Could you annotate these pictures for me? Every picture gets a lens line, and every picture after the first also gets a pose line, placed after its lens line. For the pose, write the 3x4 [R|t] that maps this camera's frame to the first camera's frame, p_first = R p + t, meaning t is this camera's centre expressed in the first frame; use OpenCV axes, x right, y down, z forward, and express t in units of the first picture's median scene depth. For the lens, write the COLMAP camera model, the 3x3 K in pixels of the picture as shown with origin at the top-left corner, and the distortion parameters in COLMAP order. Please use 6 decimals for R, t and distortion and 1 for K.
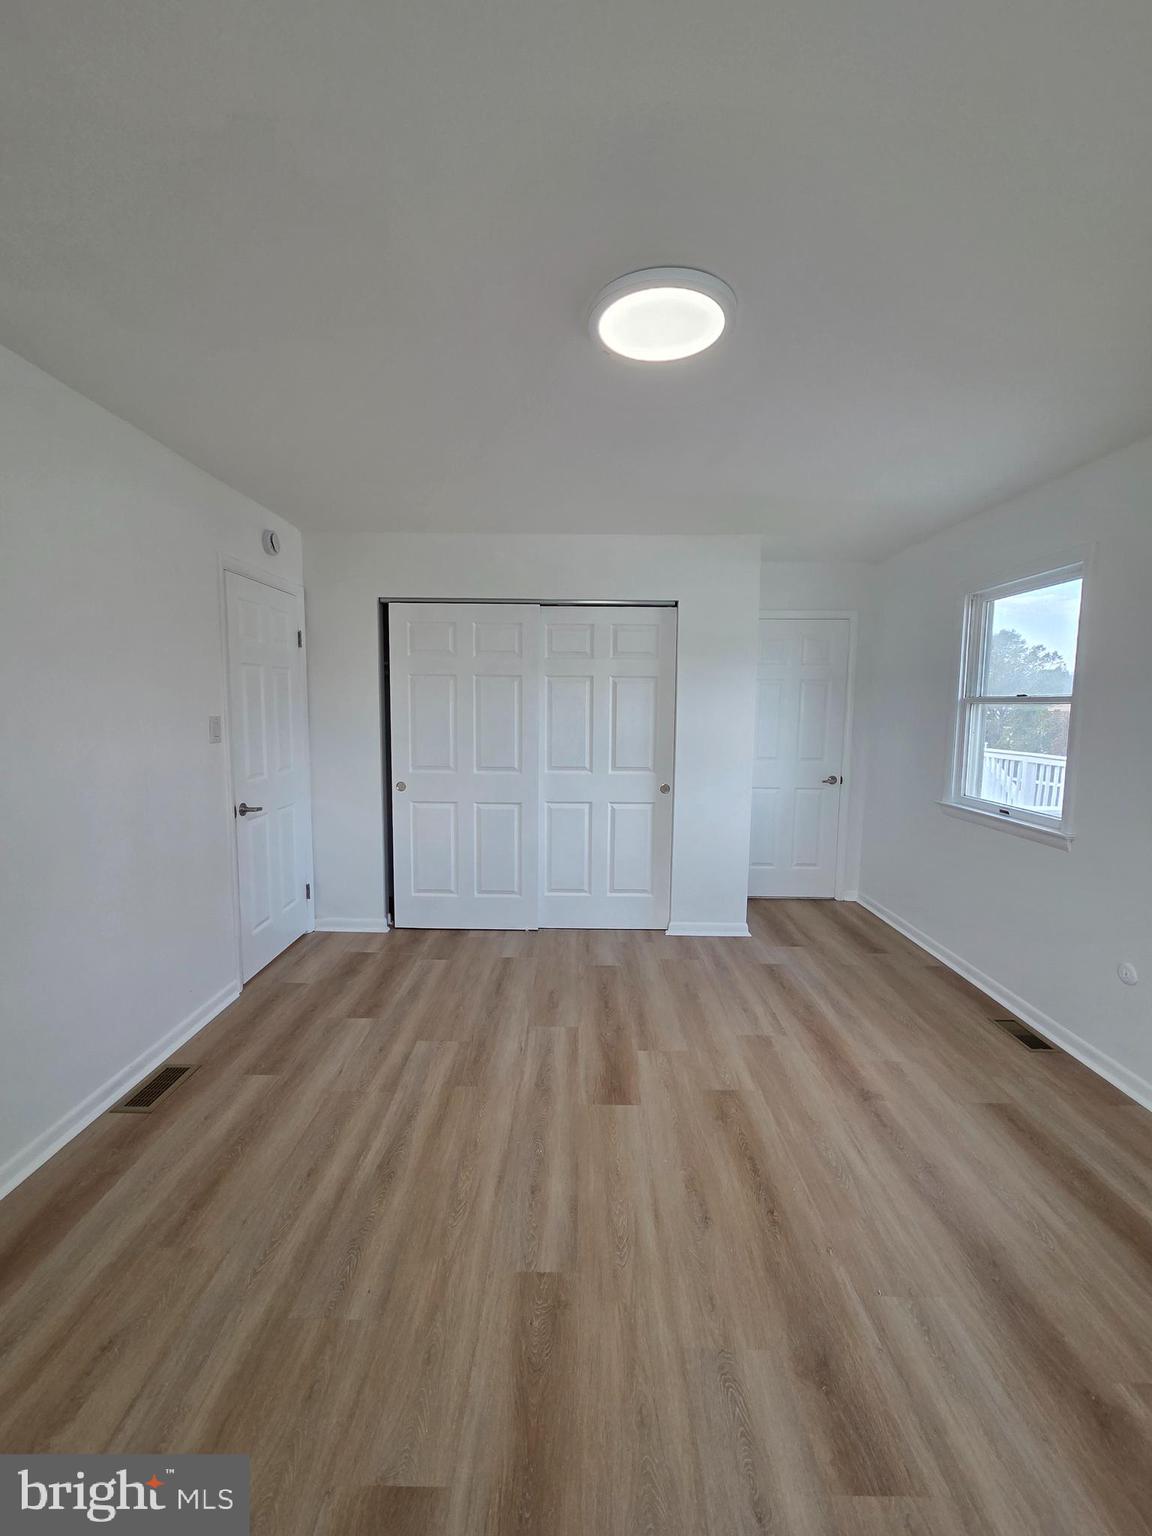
lens RADIAL K [[625.5, 0, 576.0], [0, 625.5, 768.0], [0, 0, 1]] dist [-0.000902, -0.000384]
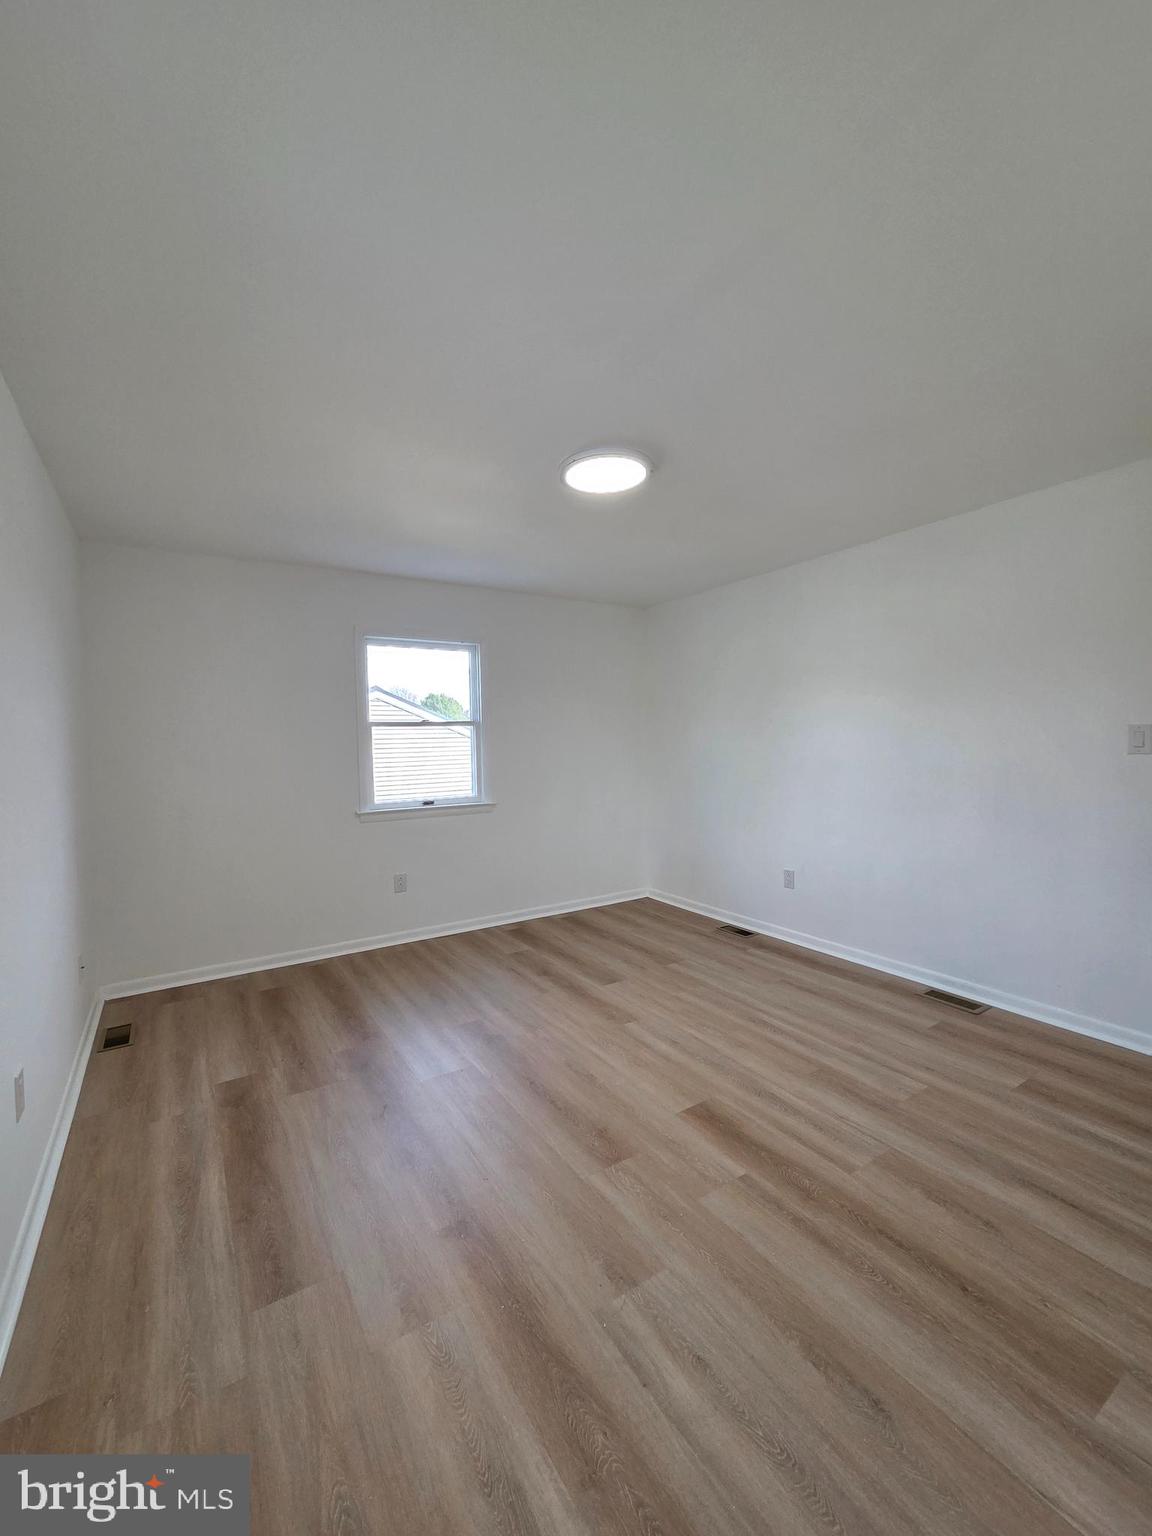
lens RADIAL K [[625.5, 0, 576.0], [0, 625.5, 768.0], [0, 0, 1]] dist [-0.000902, -0.000384]
pose [[-0.838515, 0.028749, -0.544119, 0.751404], [-0.044325, 0.991698, 0.120705, -0.118092], [0.543072, 0.125331, -0.830280, 1.649604]]
